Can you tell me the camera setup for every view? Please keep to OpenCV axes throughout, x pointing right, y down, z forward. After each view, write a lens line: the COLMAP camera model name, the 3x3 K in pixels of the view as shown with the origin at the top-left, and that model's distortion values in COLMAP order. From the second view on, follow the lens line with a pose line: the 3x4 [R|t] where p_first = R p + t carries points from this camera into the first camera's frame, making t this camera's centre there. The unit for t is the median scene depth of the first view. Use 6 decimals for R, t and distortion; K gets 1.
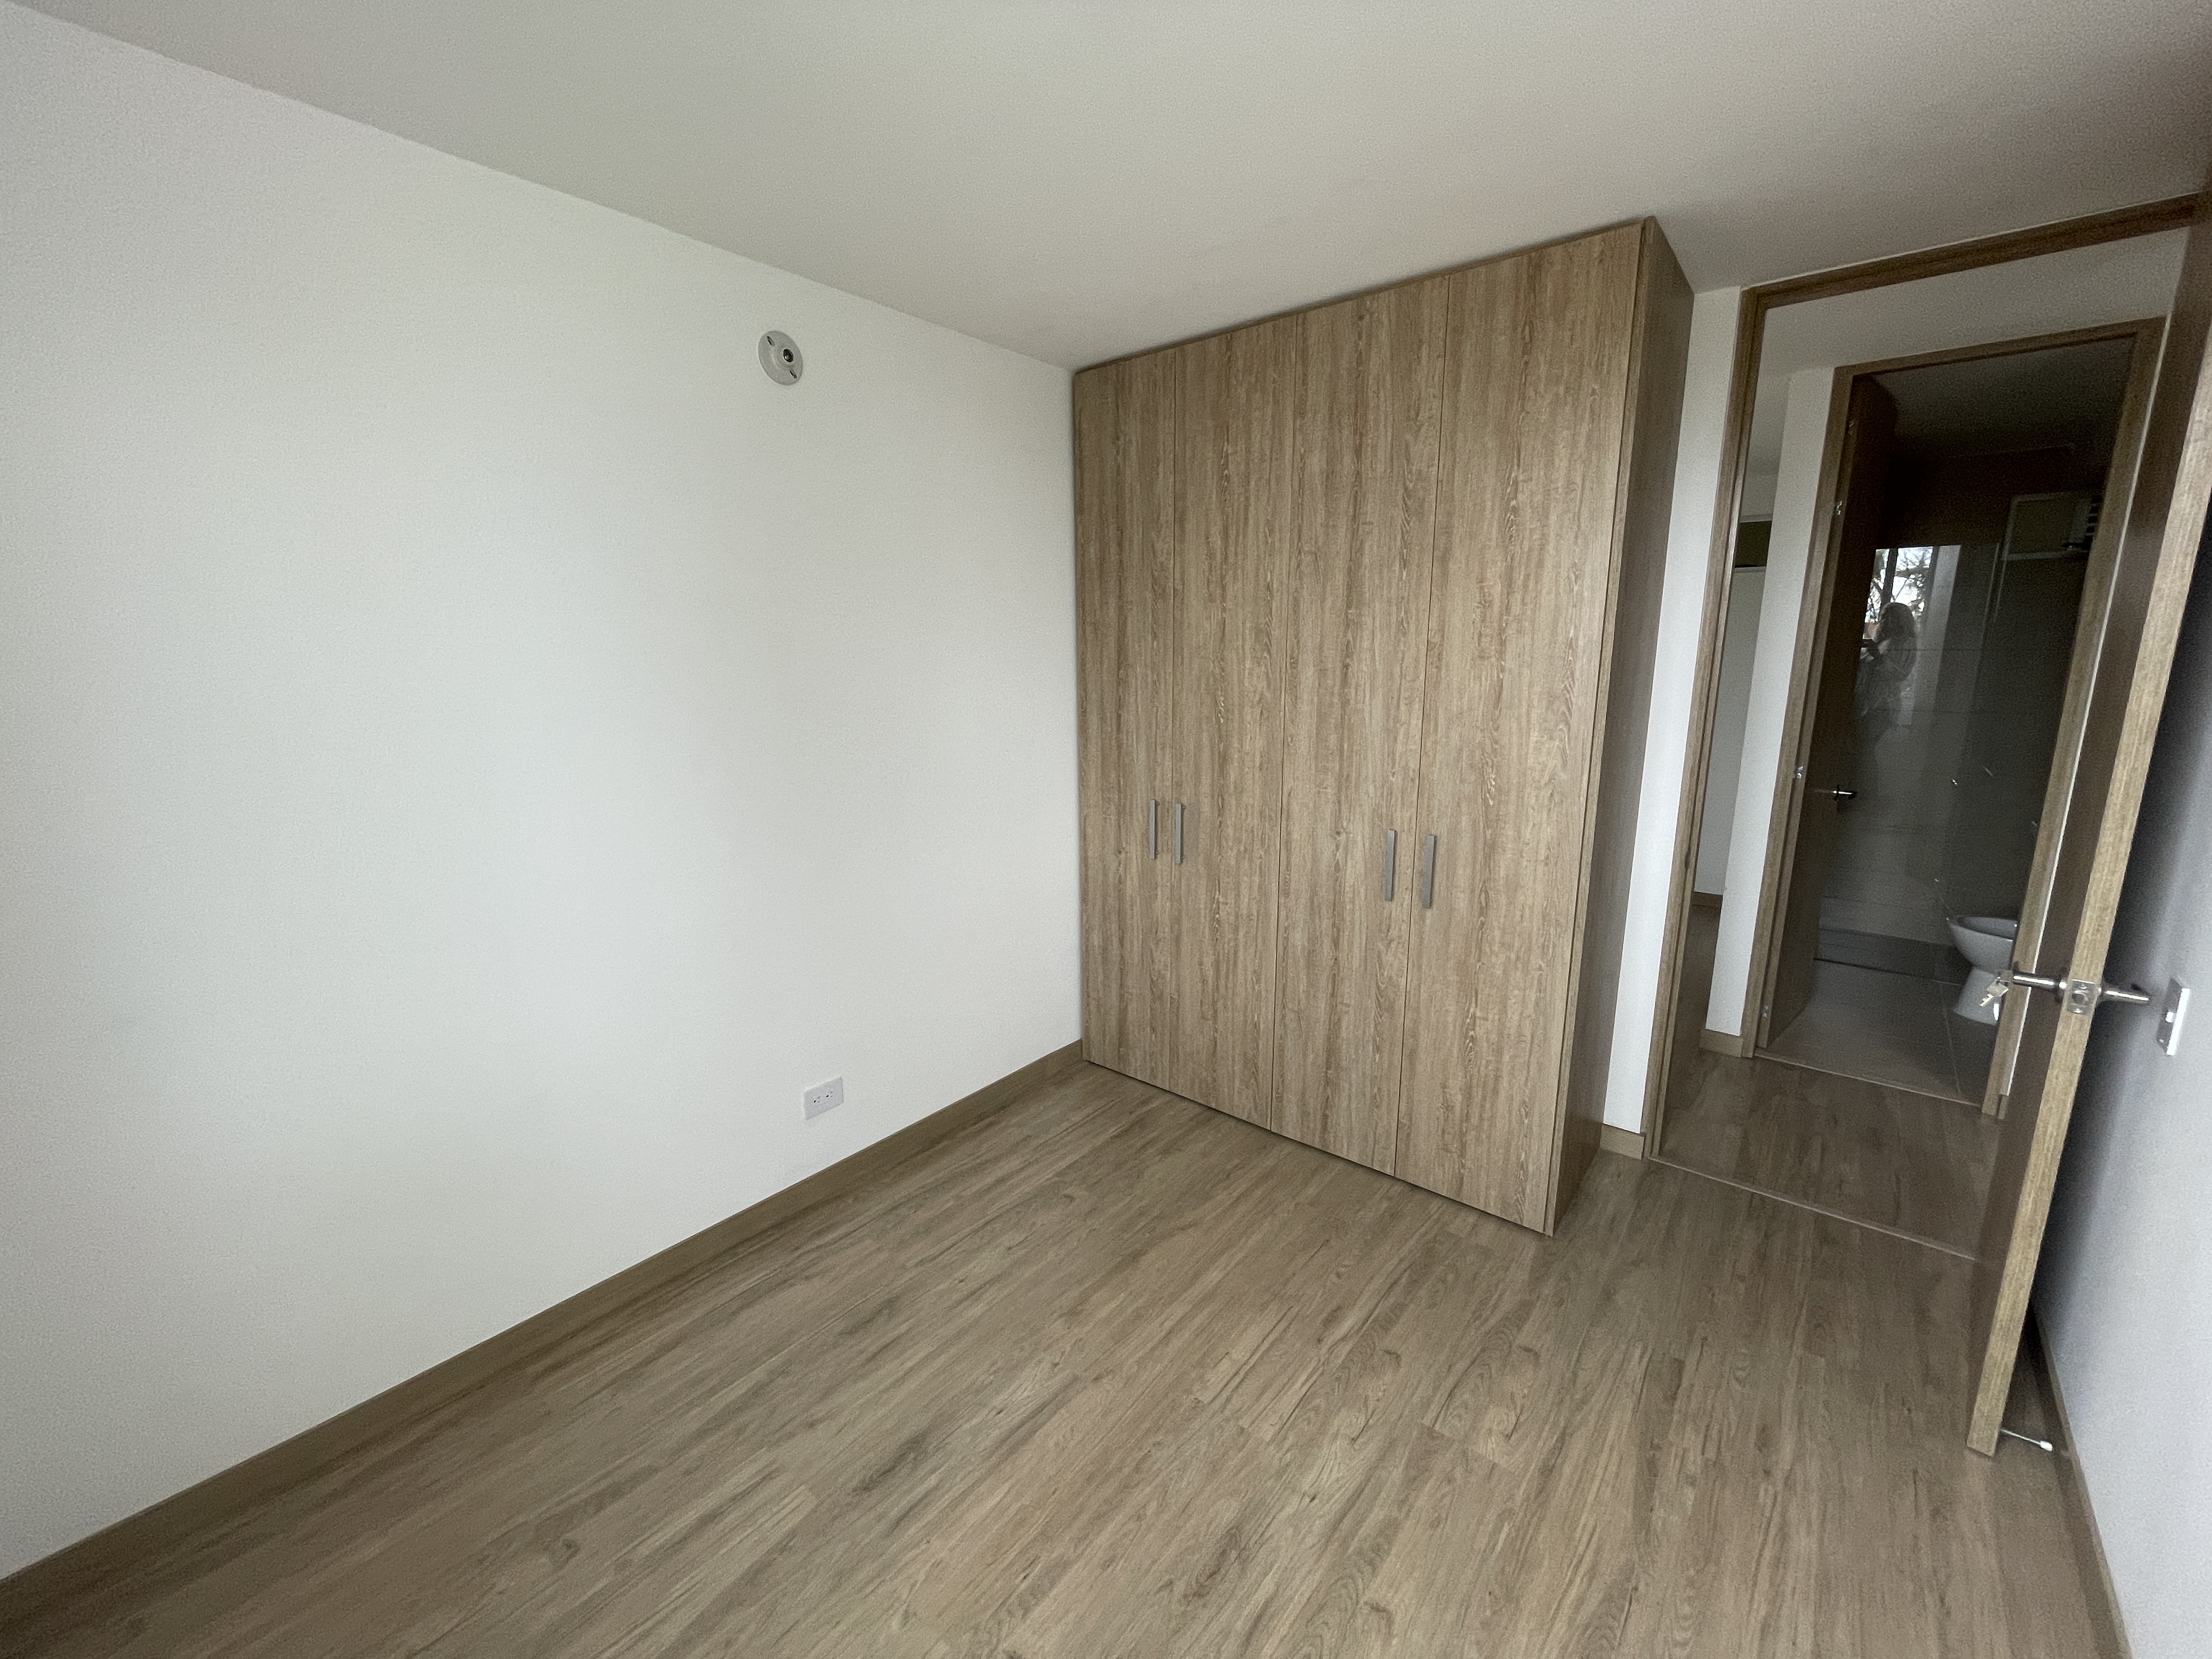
lens RADIAL K [[894.1, 0, 1111.7], [0, 894.1, 825.9], [0, 0, 1]] dist [-0.001794, -0.000110]
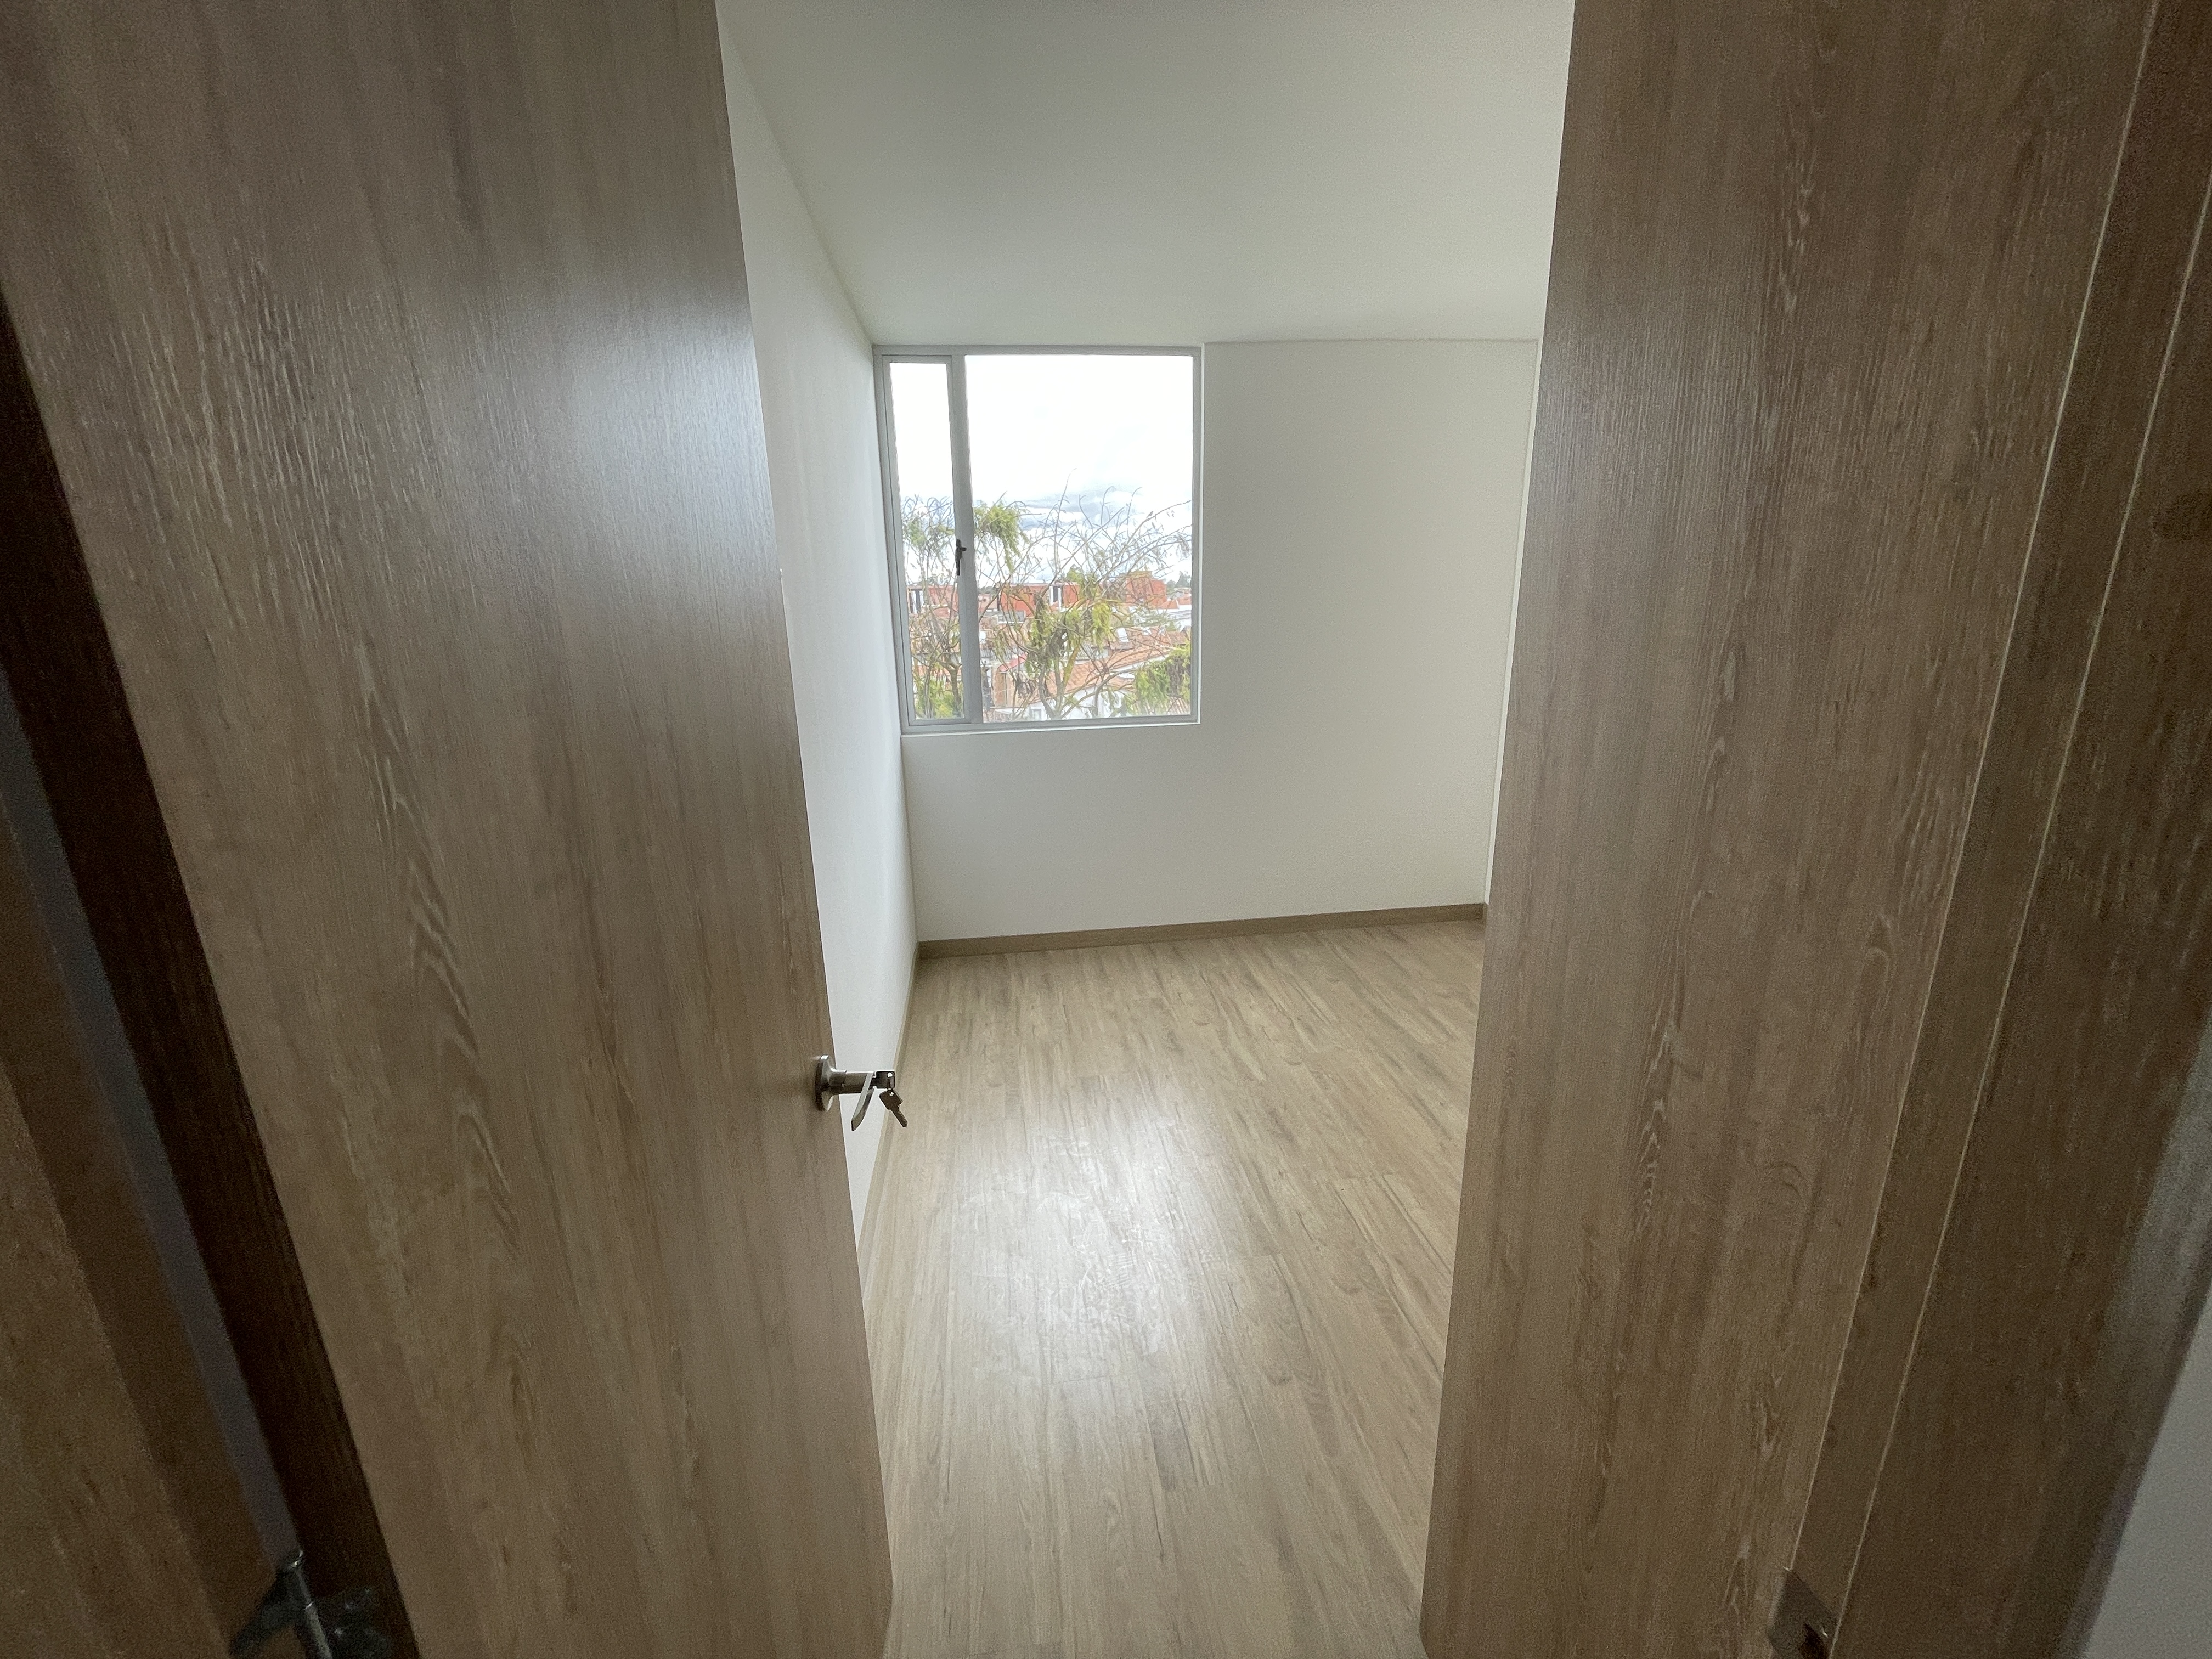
lens RADIAL K [[894.1, 0, 1107.2], [0, 894.1, 821.2], [0, 0, 1]] dist [-0.001794, -0.000110]
pose [[-0.676588, 0.207808, -0.706431, 1.239041], [-0.113900, 0.918272, 0.379213, -0.280202], [0.727500, 0.337033, -0.597622, 1.370644]]
